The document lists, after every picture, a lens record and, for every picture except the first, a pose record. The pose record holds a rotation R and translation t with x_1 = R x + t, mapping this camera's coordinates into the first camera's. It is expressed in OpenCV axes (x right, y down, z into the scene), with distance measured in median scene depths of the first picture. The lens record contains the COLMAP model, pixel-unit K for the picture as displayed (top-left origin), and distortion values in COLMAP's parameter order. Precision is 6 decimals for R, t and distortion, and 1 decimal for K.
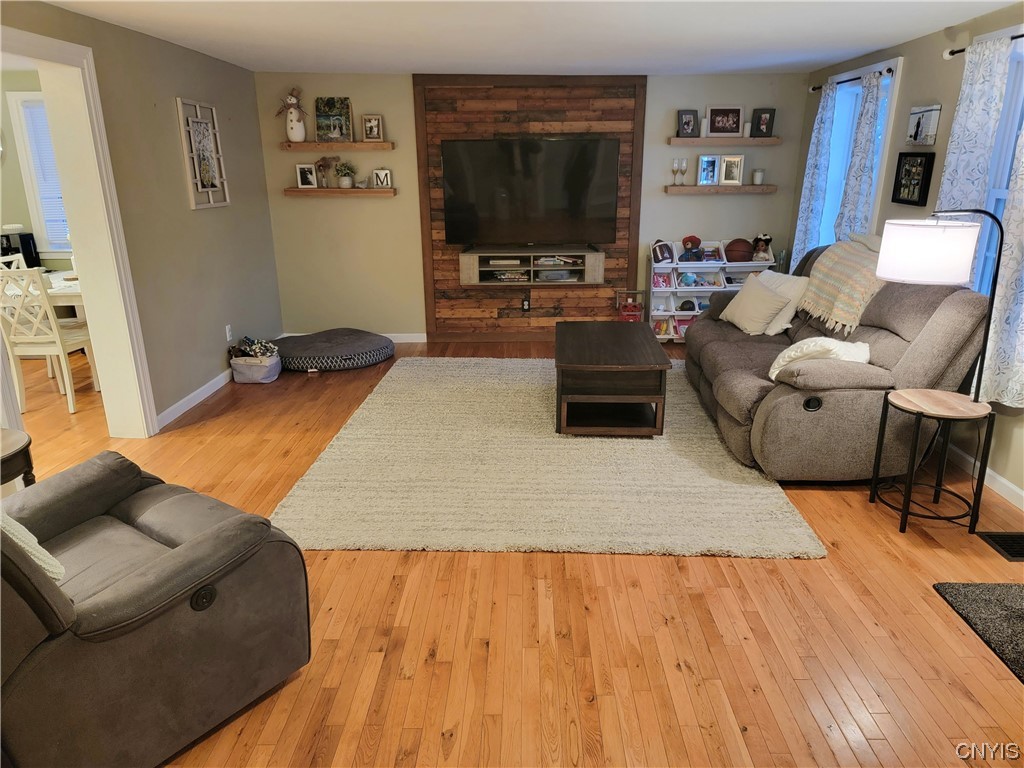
lens RADIAL K [[720.6, 0, 507.6], [0, 720.6, 394.2], [0, 0, 1]] dist [0.086016, -0.071199]
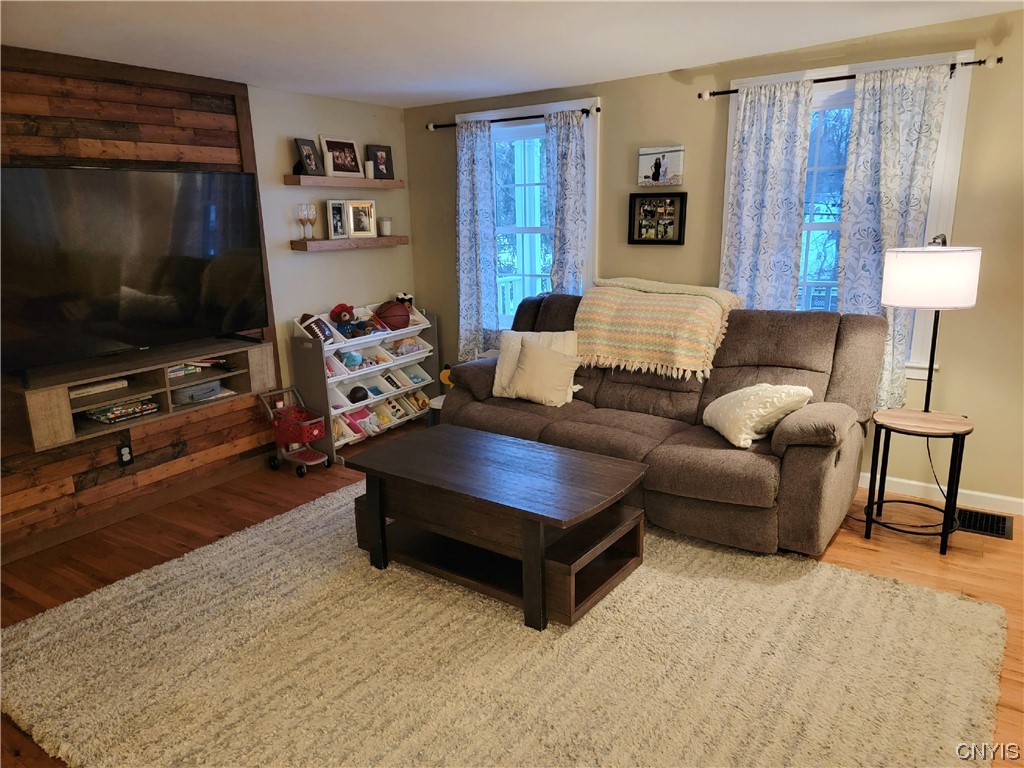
lens RADIAL K [[720.6, 0, 510.4], [0, 720.6, 396.9], [0, 0, 1]] dist [0.086016, -0.071199]
pose [[0.541012, -0.222690, 0.810997, -0.293409], [0.278434, 0.957353, 0.077136, -0.138612], [-0.793587, 0.184077, 0.579944, 0.453904]]
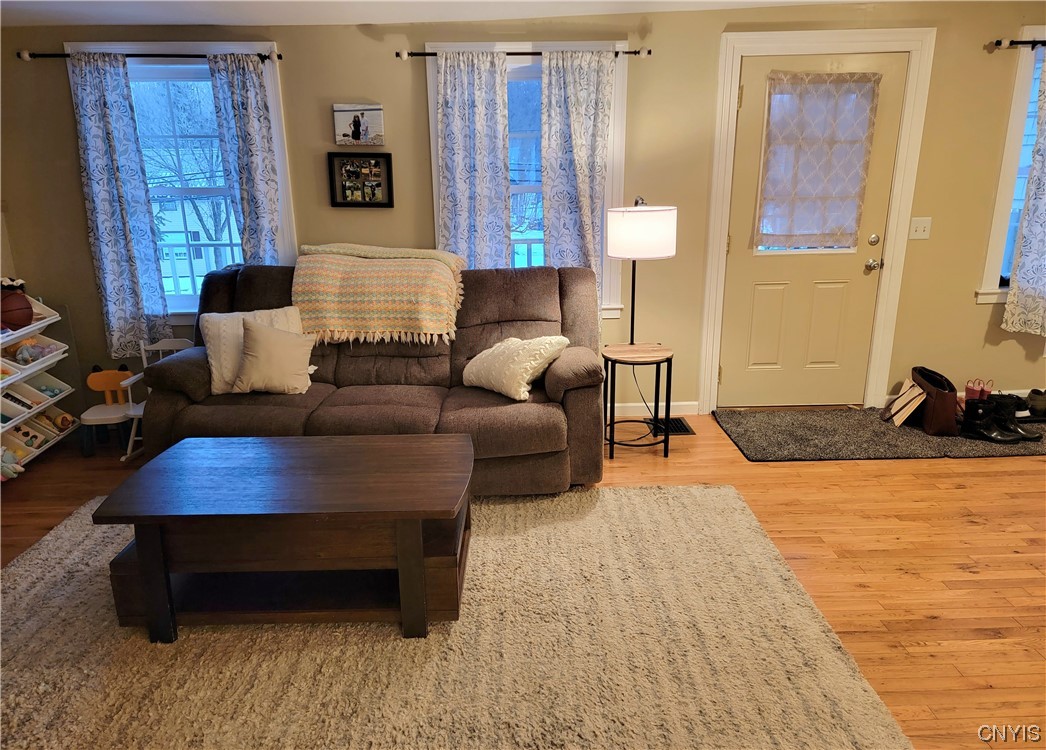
lens RADIAL K [[728.1, 0, 523.3], [0, 728.1, 366.2], [0, 0, 1]] dist [0.067025, -0.046730]
pose [[-0.069145, -0.271234, 0.960027, -0.309777], [0.313986, 0.907505, 0.279010, -0.196354], [-0.946906, 0.320727, 0.022415, 0.617274]]
